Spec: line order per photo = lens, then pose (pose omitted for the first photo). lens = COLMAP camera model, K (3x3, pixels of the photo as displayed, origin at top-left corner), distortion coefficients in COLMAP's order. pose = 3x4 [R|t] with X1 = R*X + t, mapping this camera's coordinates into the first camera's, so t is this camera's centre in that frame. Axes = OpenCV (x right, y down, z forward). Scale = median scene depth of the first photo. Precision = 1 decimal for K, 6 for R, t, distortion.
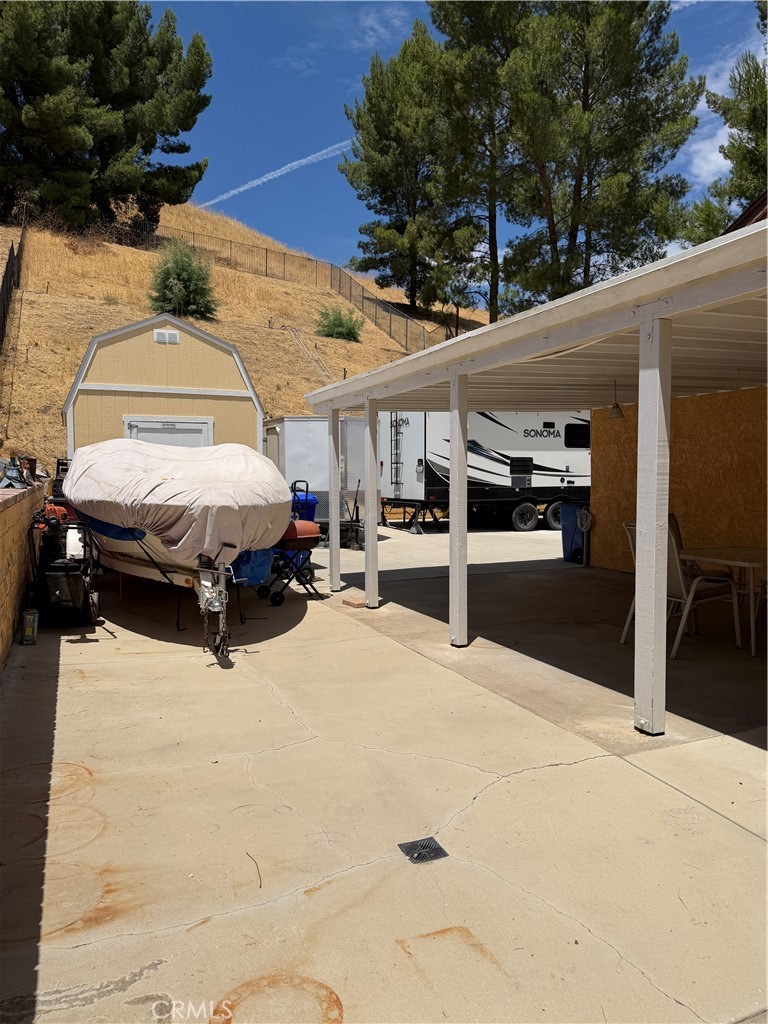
lens RADIAL K [[725.8, 0, 384.7], [0, 725.8, 506.5], [0, 0, 1]] dist [0.031477, -0.025405]
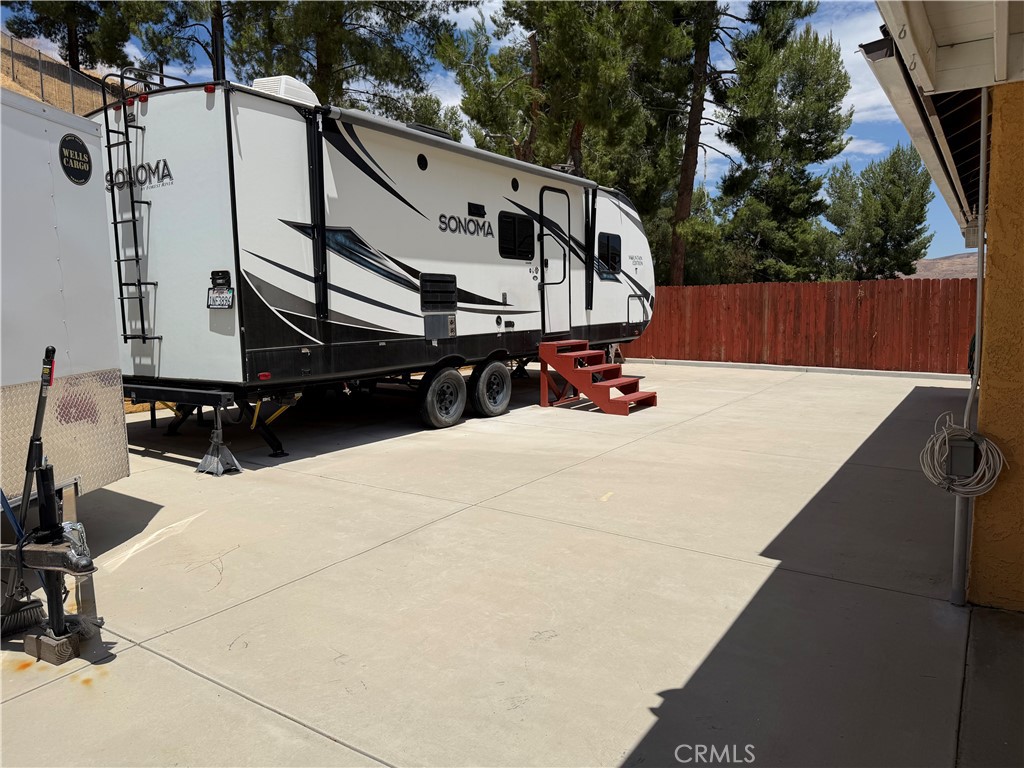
lens RADIAL K [[725.8, 0, 533.9], [0, 725.8, 389.8], [0, 0, 1]] dist [0.031477, -0.025405]
pose [[0.830224, -0.072474, 0.552698, -0.026217], [0.034838, 0.996320, 0.078313, -0.027284], [-0.556339, -0.045762, 0.829694, 0.564207]]
